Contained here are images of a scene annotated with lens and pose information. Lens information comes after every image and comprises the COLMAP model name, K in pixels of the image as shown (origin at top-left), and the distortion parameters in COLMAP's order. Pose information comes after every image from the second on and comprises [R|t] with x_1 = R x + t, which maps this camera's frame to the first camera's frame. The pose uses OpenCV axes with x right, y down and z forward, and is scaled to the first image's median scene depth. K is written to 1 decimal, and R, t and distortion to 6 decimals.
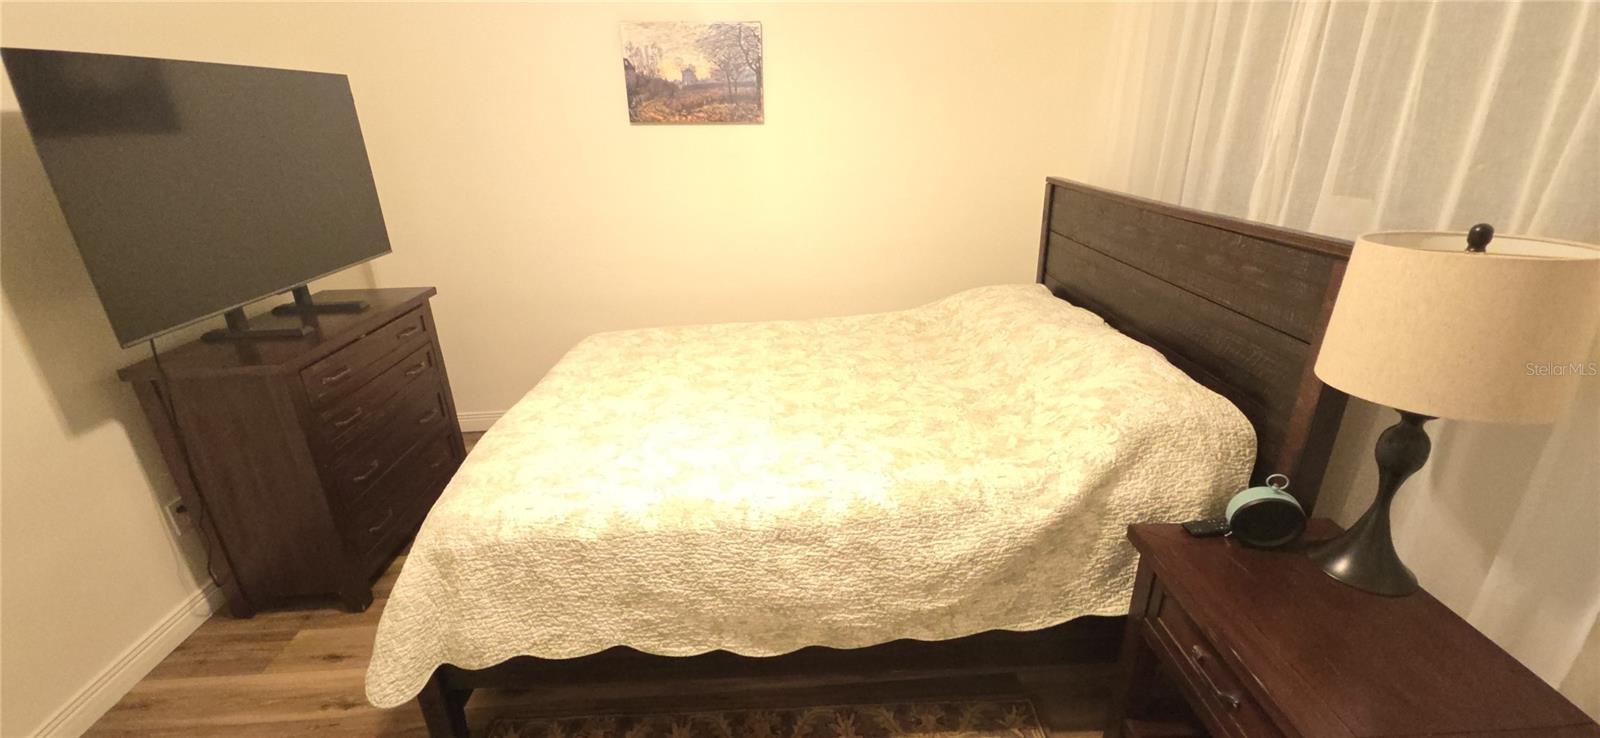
lens RADIAL K [[635.3, 0, 805.0], [0, 635.3, 365.1], [0, 0, 1]] dist [0.007920, -0.006017]
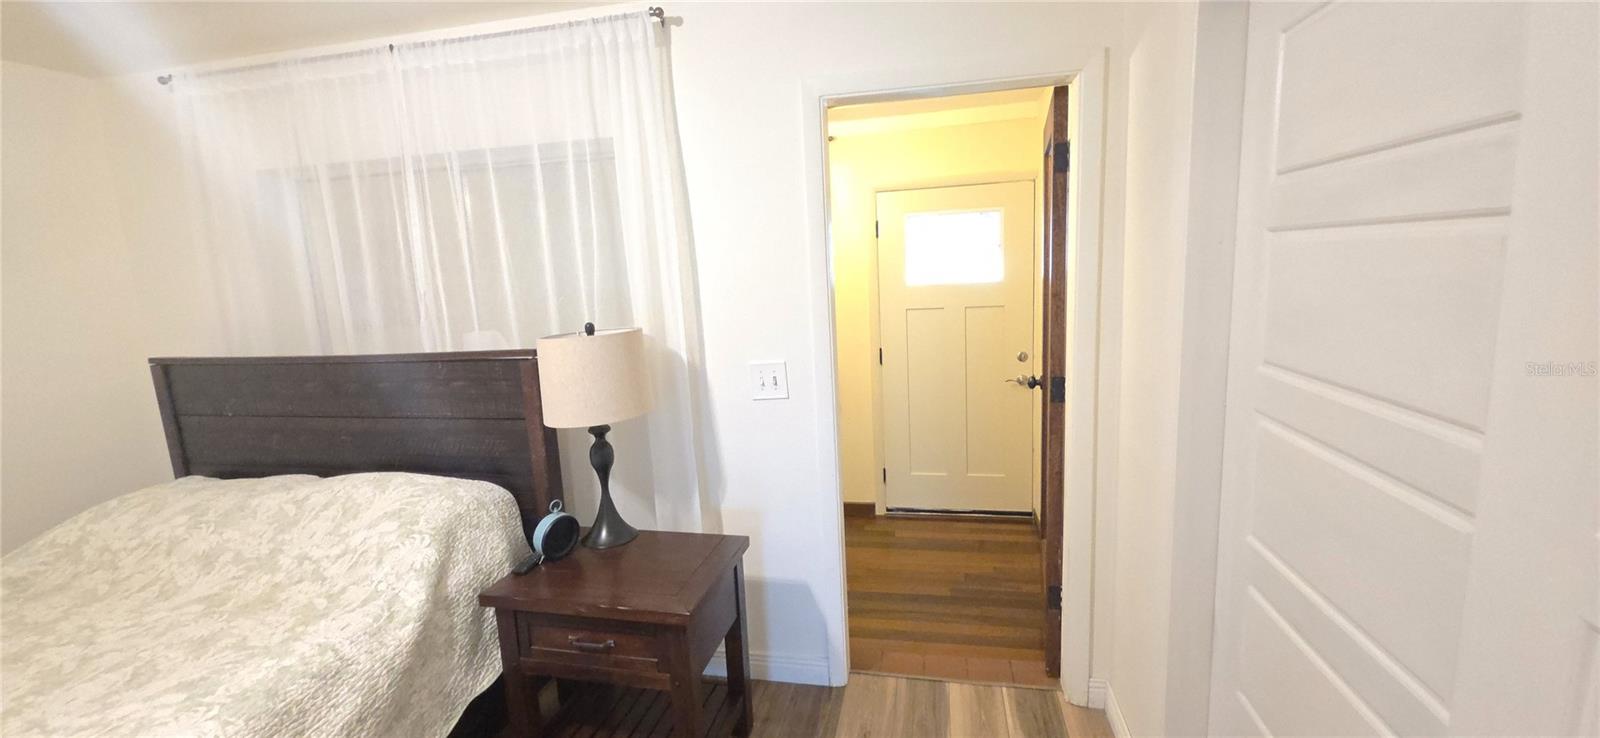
lens RADIAL K [[635.3, 0, 801.4], [0, 635.3, 368.1], [0, 0, 1]] dist [0.007920, -0.006017]
pose [[0.256114, -0.137714, 0.956787, -0.343319], [0.391880, 0.919606, 0.027463, 0.056095], [-0.883649, 0.367912, 0.289491, -0.019391]]
